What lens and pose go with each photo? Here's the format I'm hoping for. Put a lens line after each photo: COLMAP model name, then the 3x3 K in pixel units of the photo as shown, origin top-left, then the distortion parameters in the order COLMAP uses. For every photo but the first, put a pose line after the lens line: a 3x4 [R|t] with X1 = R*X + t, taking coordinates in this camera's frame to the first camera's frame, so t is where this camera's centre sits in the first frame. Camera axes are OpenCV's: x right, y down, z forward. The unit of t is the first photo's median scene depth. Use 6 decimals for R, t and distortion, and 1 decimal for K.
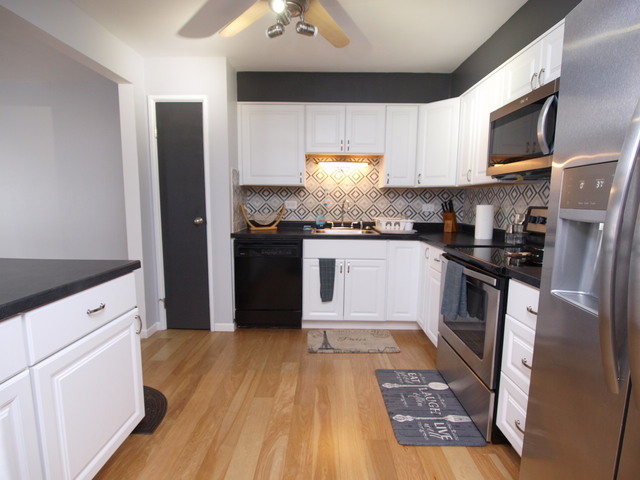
lens RADIAL K [[337.5, 0, 318.8], [0, 337.5, 243.7], [0, 0, 1]] dist [-0.000890, -0.000140]
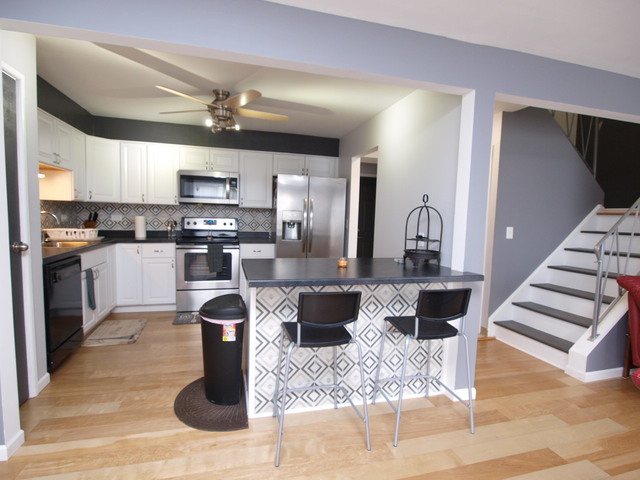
lens RADIAL K [[337.5, 0, 318.8], [0, 337.5, 243.7], [0, 0, 1]] dist [-0.000890, -0.000140]
pose [[-0.281813, -0.100814, 0.954158, -1.175348], [0.088576, 0.987484, 0.130496, -0.108643], [-0.955372, 0.121291, -0.269356, 0.584053]]
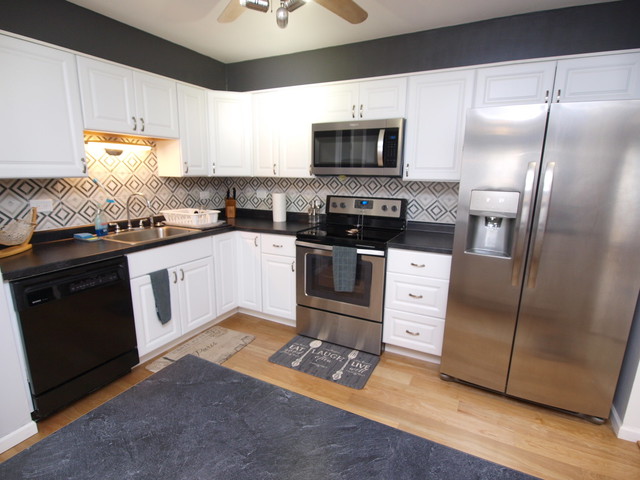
lens RADIAL K [[337.5, 0, 318.8], [0, 337.5, 243.7], [0, 0, 1]] dist [-0.000890, -0.000140]
pose [[0.451838, -0.194520, 0.870635, -0.484947], [0.104789, 0.980755, 0.164741, -0.111145], [-0.885924, 0.016797, 0.463526, 0.289535]]
